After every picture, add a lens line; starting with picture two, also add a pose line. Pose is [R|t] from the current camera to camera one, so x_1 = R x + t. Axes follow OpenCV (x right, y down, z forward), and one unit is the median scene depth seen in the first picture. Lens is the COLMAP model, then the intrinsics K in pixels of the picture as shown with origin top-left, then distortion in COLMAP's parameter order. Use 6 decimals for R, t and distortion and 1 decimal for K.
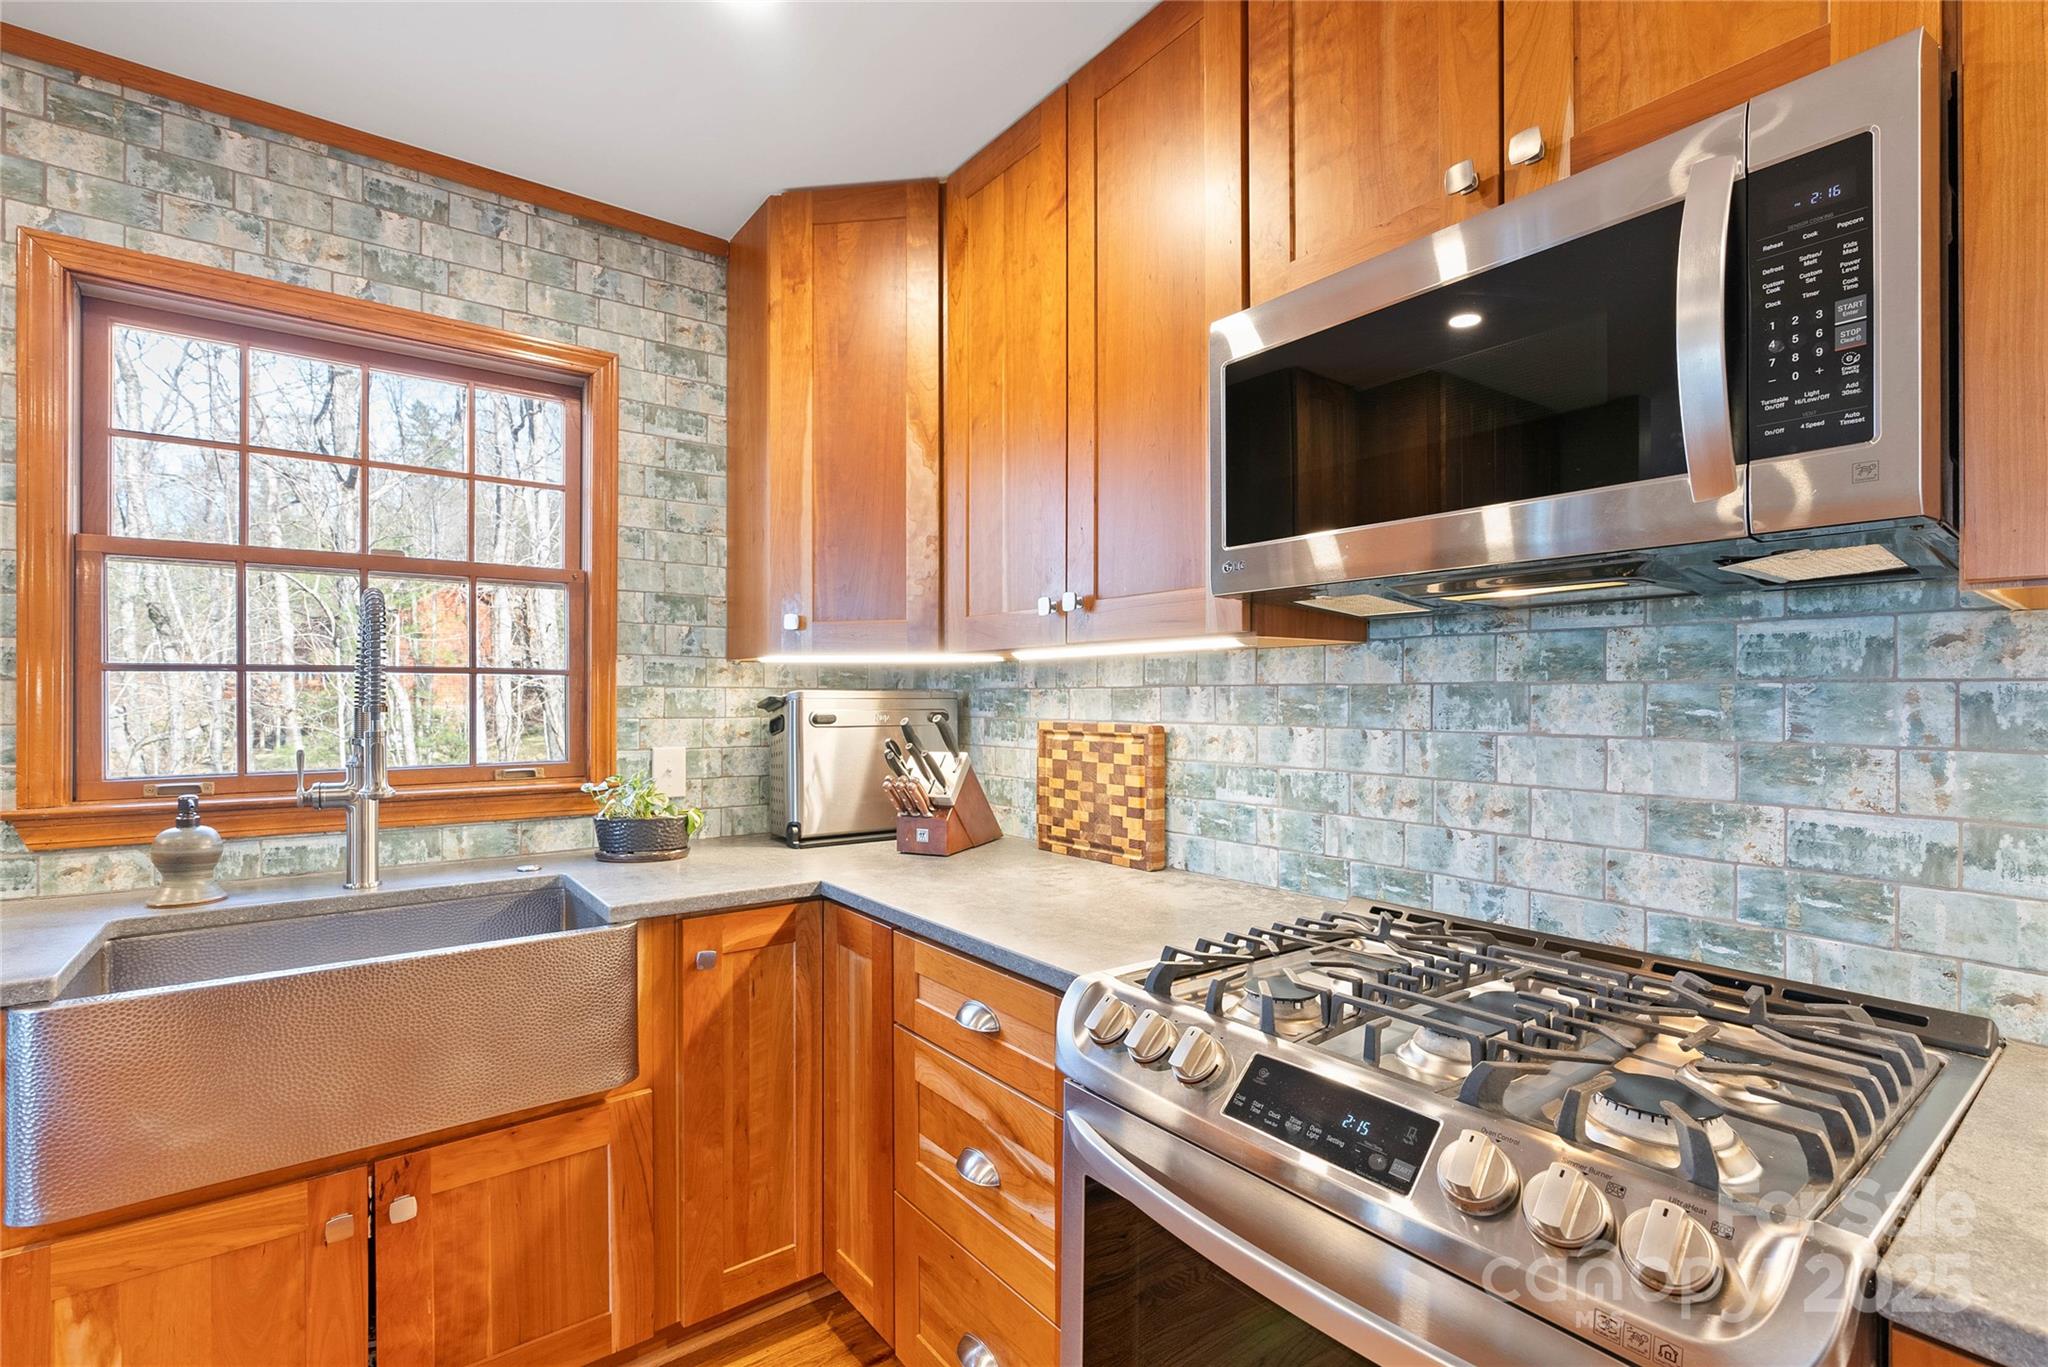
lens RADIAL K [[931.2, 0, 1026.1], [0, 931.2, 691.8], [0, 0, 1]] dist [-0.004267, -0.000152]
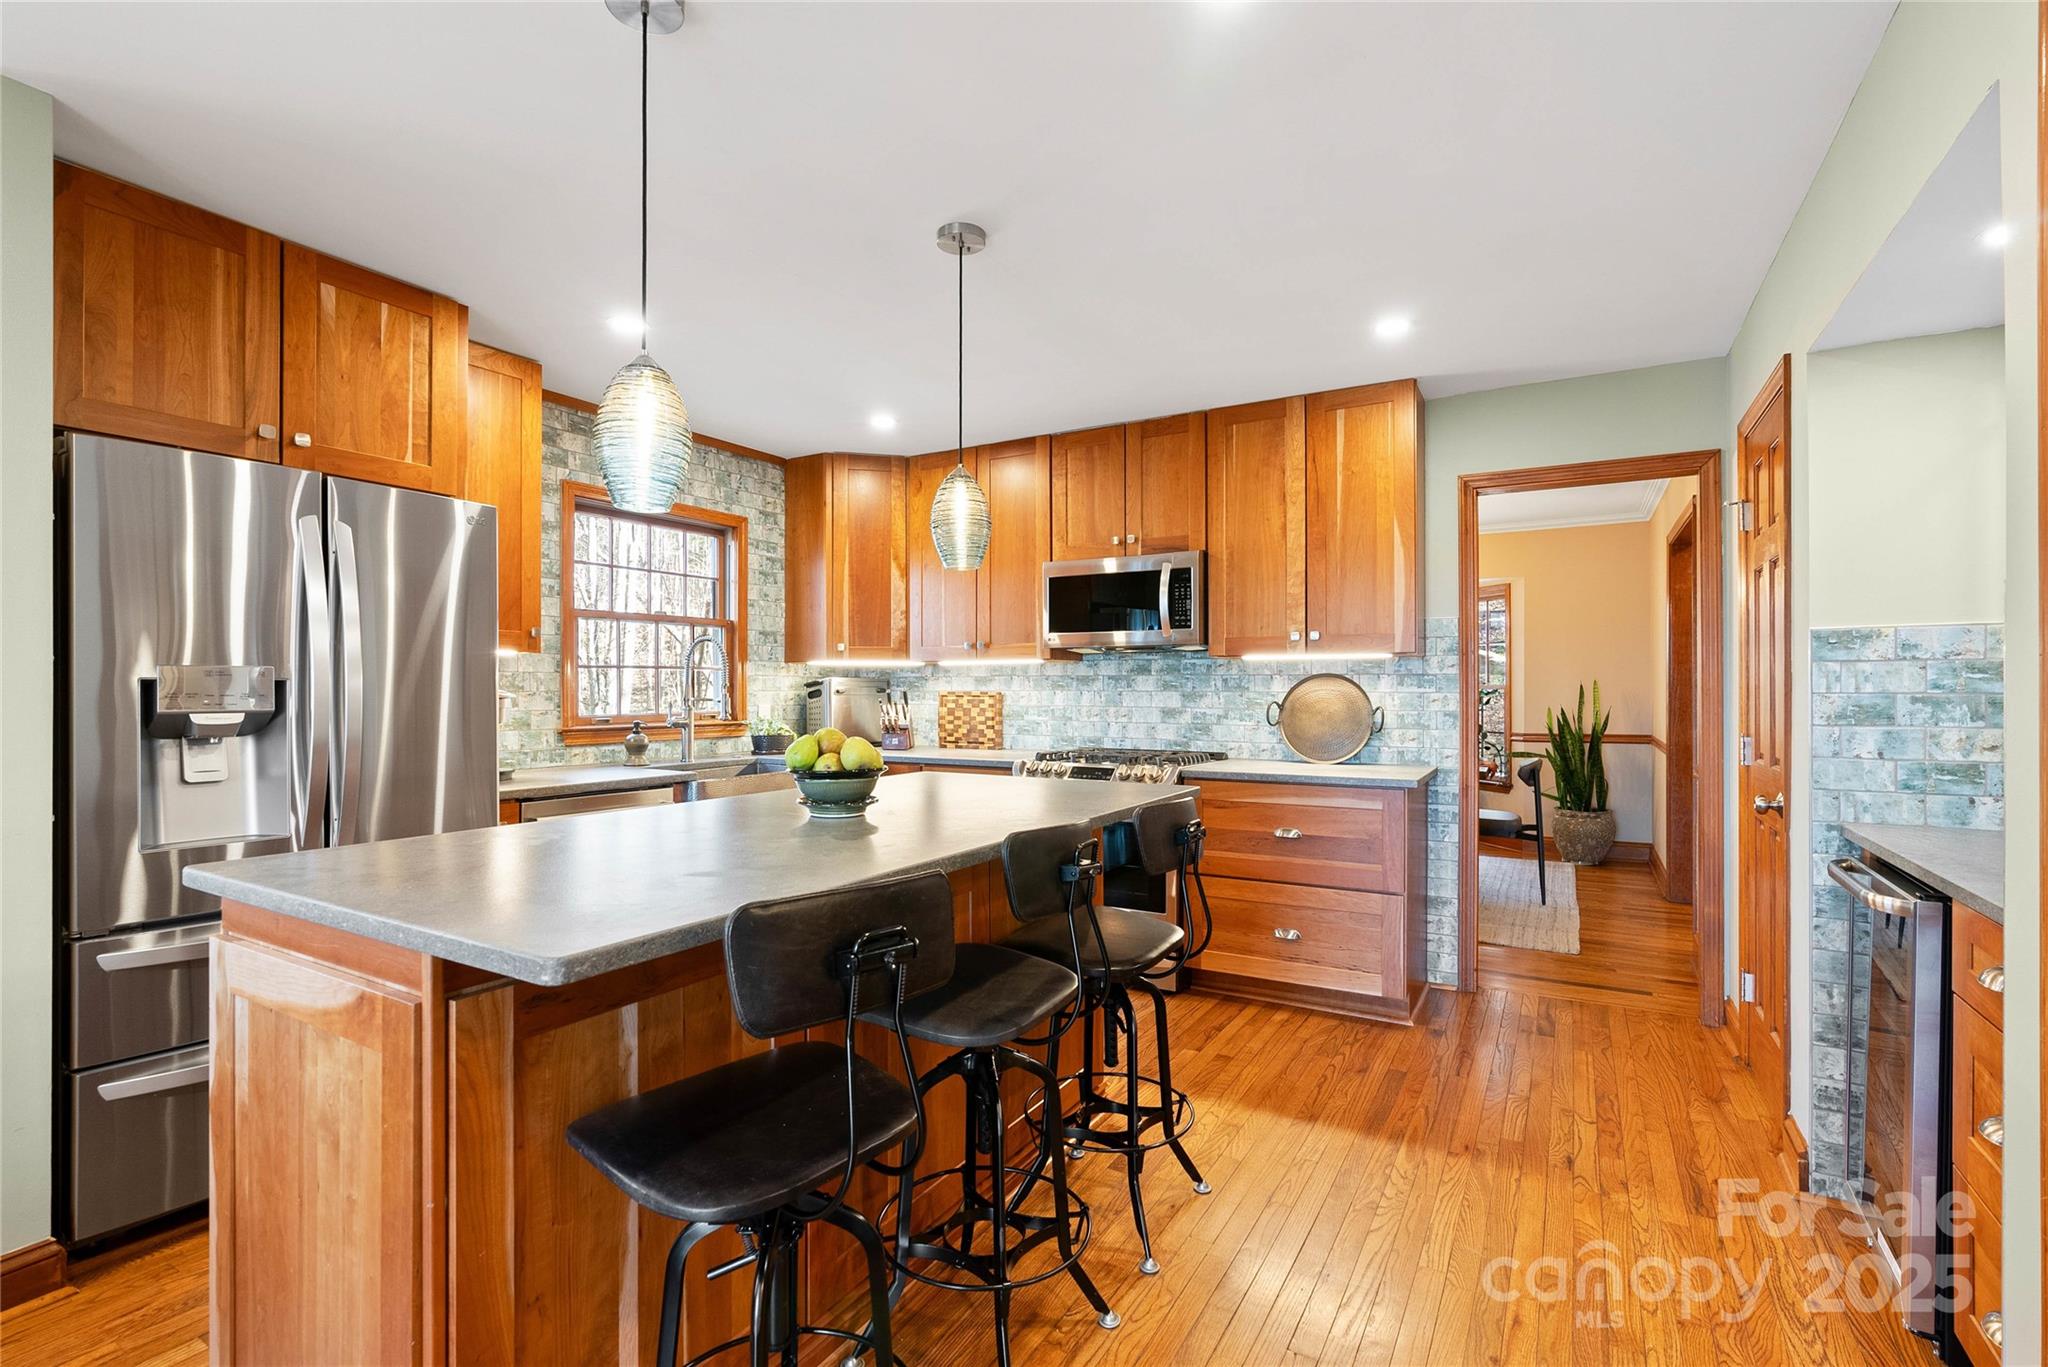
lens RADIAL K [[931.2, 0, 1026.1], [0, 931.2, 691.8], [0, 0, 1]] dist [-0.004267, -0.000152]
pose [[0.926250, -0.004778, 0.376879, -0.728152], [0.000422, 0.999932, 0.011638, 0.007442], [-0.376910, -0.010620, 0.926189, -1.329874]]
